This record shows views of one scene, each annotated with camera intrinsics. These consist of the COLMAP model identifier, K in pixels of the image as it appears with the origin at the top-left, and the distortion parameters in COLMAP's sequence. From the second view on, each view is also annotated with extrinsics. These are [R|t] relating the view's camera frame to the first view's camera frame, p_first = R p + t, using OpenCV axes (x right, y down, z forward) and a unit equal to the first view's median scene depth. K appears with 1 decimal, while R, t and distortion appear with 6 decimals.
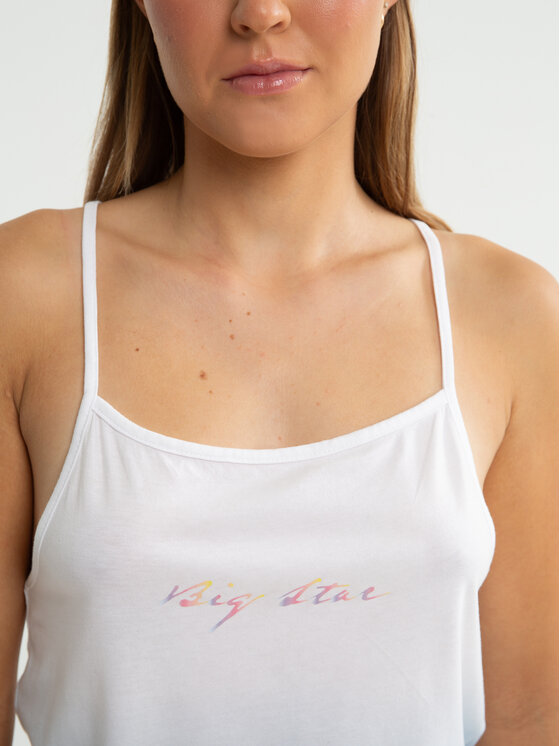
lens RADIAL K [[1226.8, 0, 280.0], [0, 1226.8, 373.0], [0, 0, 1]] dist [0.046867, 0.038739]
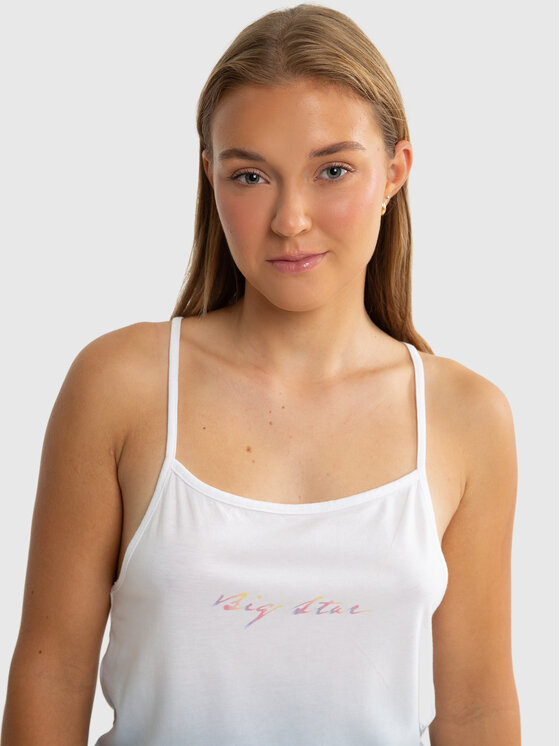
lens RADIAL K [[1226.8, 0, 280.0], [0, 1226.8, 373.0], [0, 0, 1]] dist [0.046867, 0.038739]
pose [[0.997808, 0.064192, -0.016060, -0.009288], [-0.064672, 0.997413, -0.031379, -0.043684], [0.014004, 0.032349, 0.999379, -0.425812]]
